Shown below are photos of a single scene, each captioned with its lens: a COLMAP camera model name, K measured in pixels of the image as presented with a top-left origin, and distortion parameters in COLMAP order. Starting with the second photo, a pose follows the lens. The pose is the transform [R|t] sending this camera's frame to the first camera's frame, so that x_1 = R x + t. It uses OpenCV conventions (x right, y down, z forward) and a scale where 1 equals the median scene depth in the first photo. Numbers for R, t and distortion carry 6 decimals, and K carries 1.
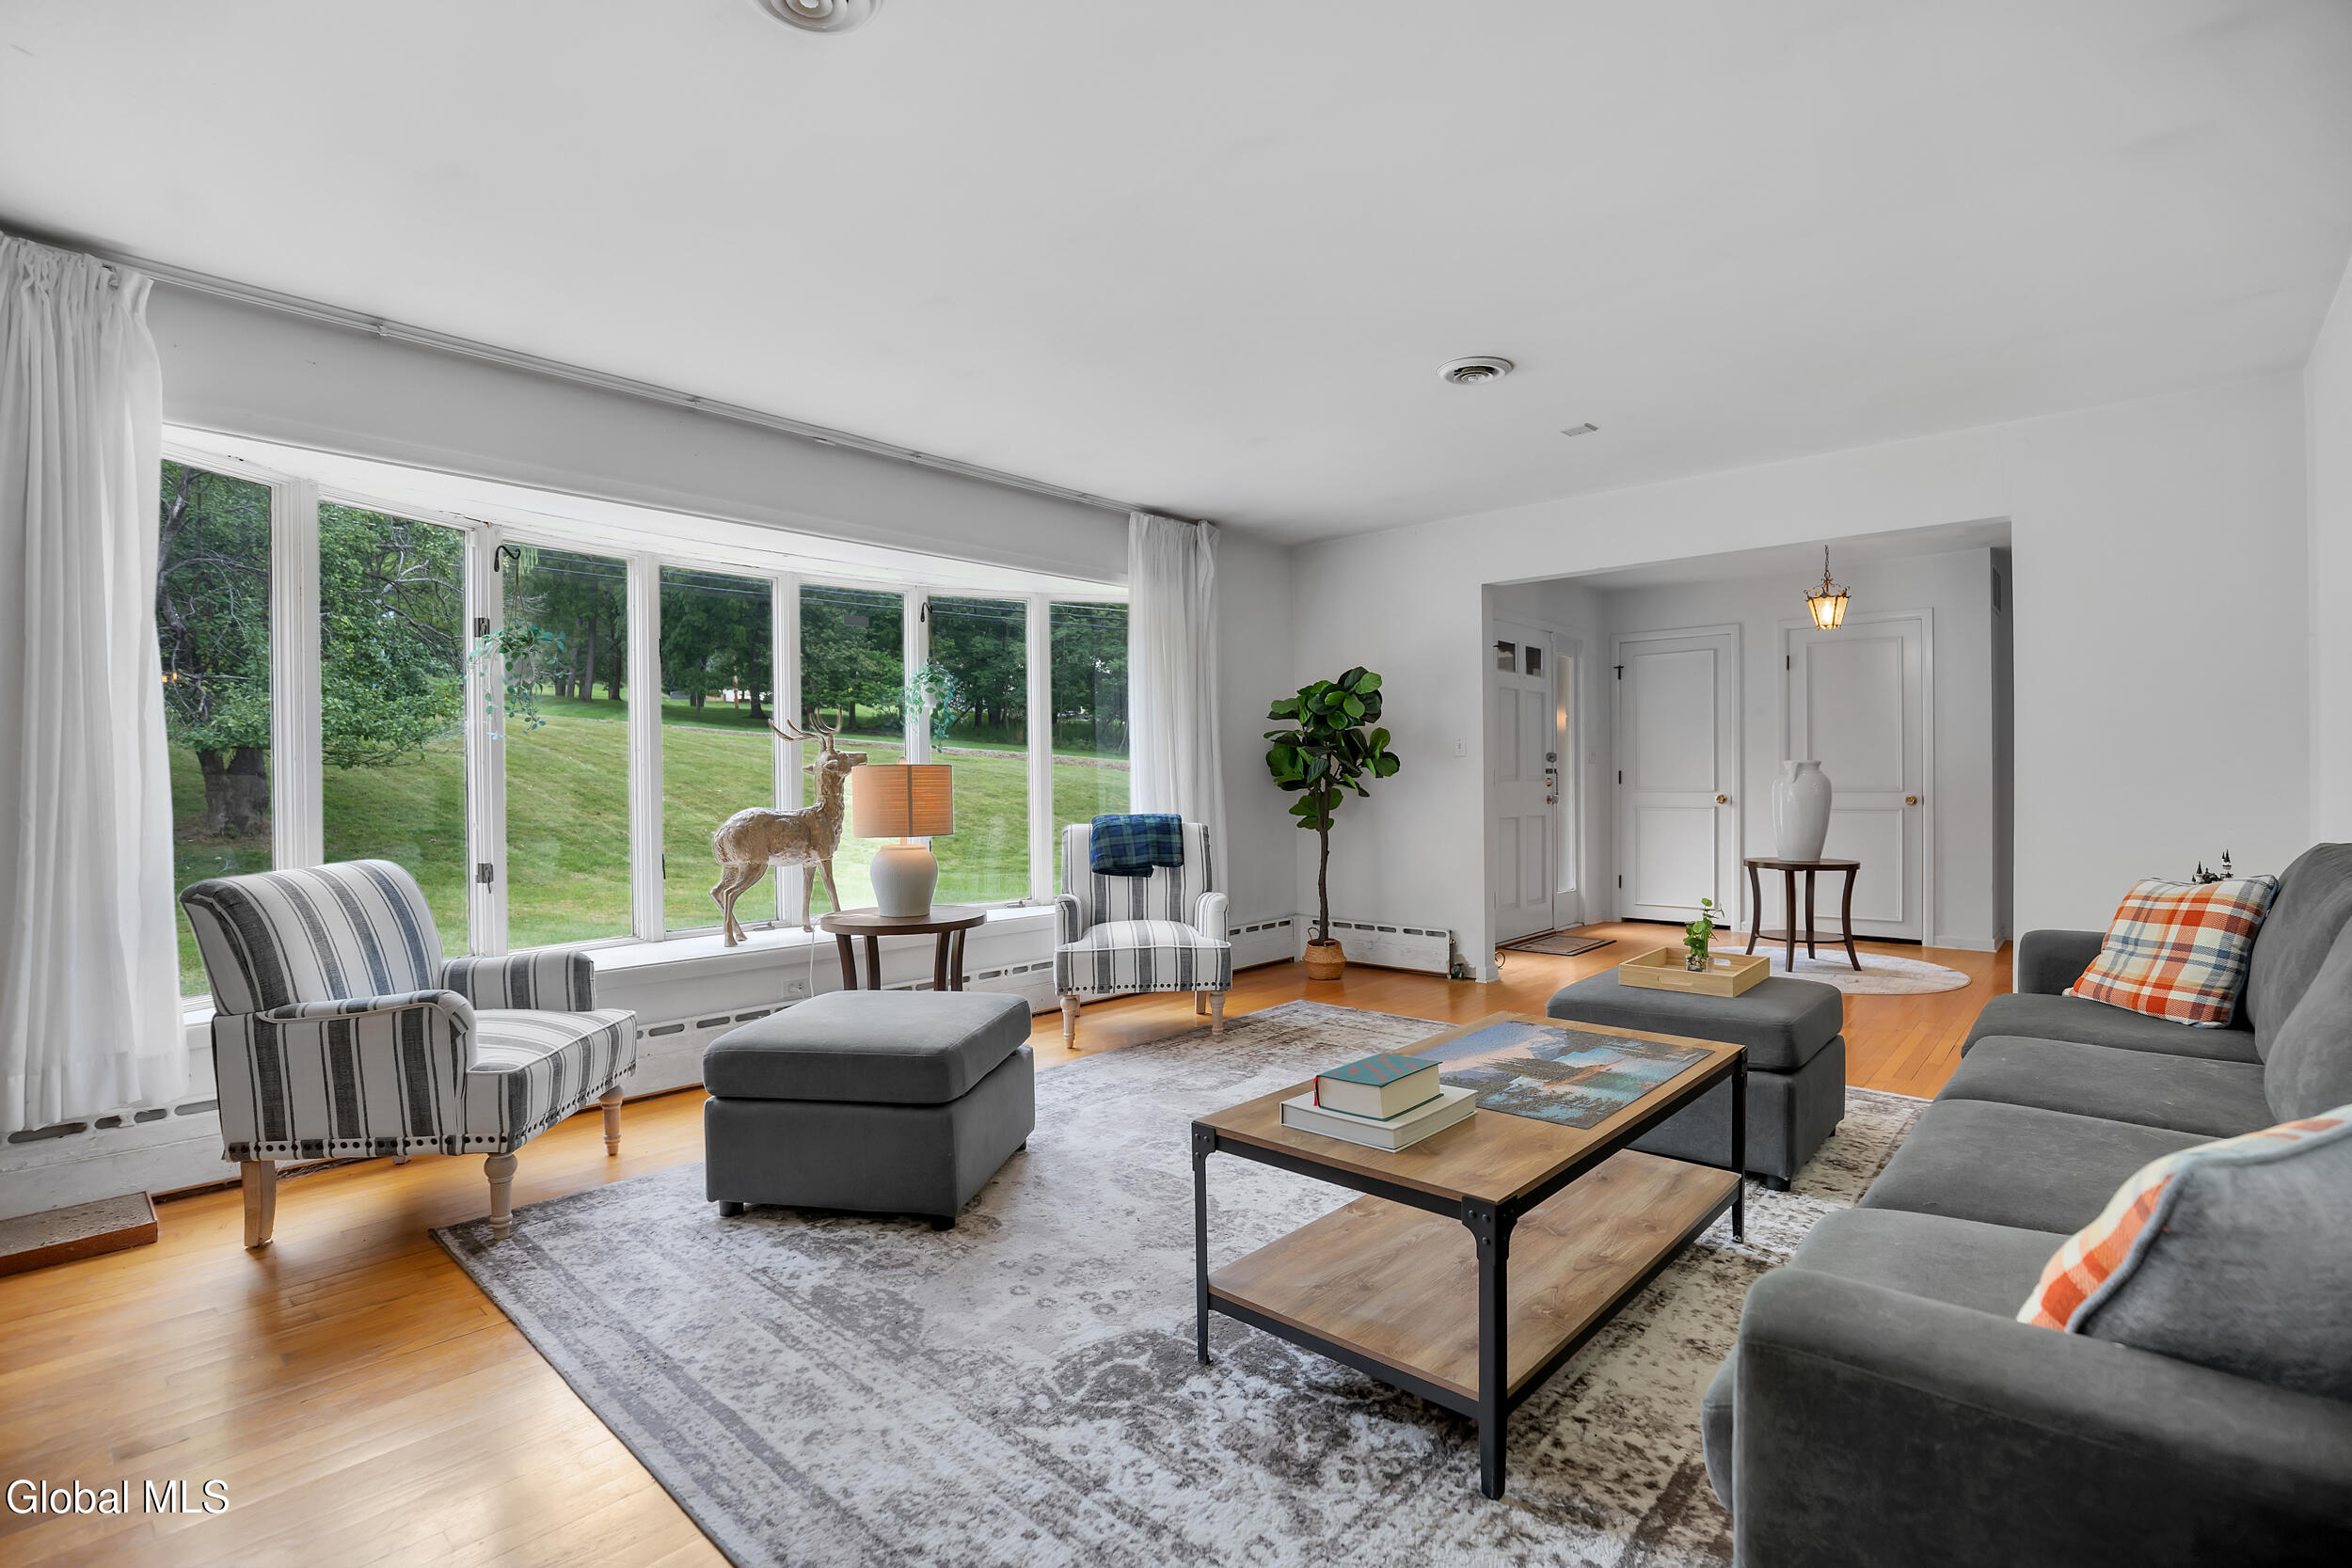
lens RADIAL K [[1110.6, 0, 1195.8], [0, 1110.6, 784.8], [0, 0, 1]] dist [-0.030134, 0.005183]
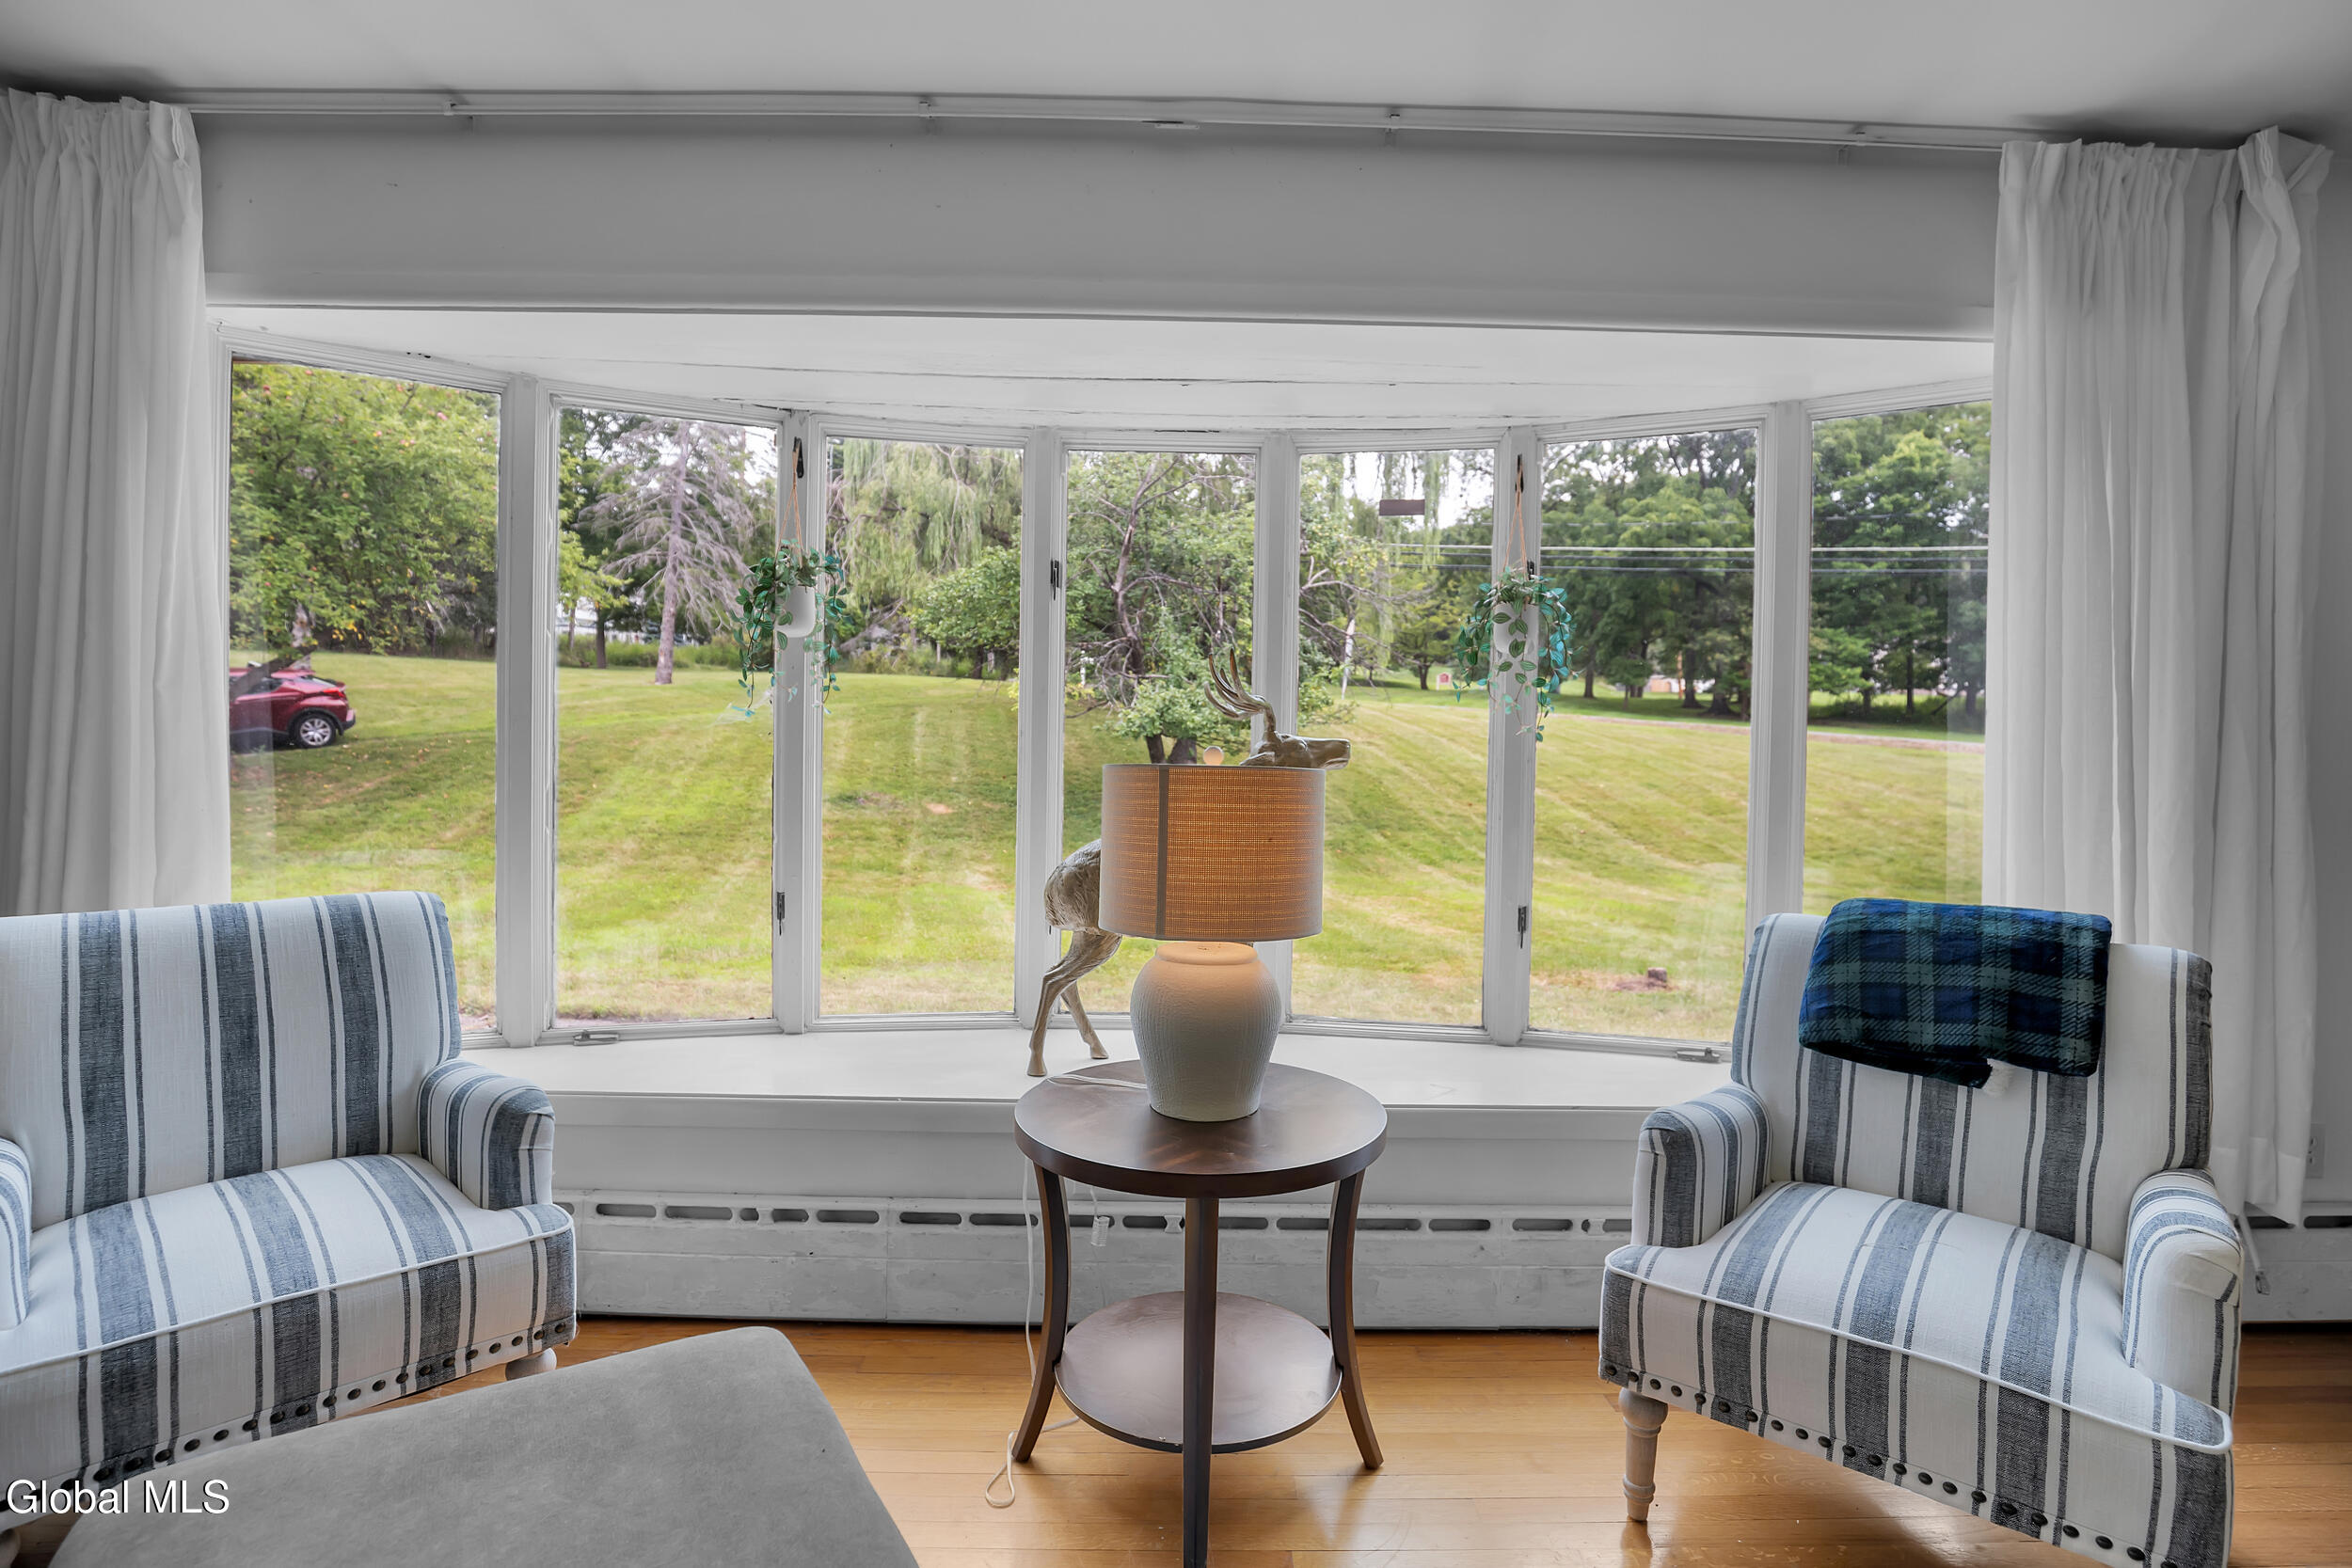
lens RADIAL K [[1110.6, 0, 1167.2], [0, 1110.6, 787.3], [0, 0, 1]] dist [-0.030134, 0.005183]
pose [[0.669801, 0.033955, -0.741764, 0.041701], [-0.026990, 0.999407, 0.021377, -0.014998], [0.742050, 0.005702, 0.670320, 0.560576]]
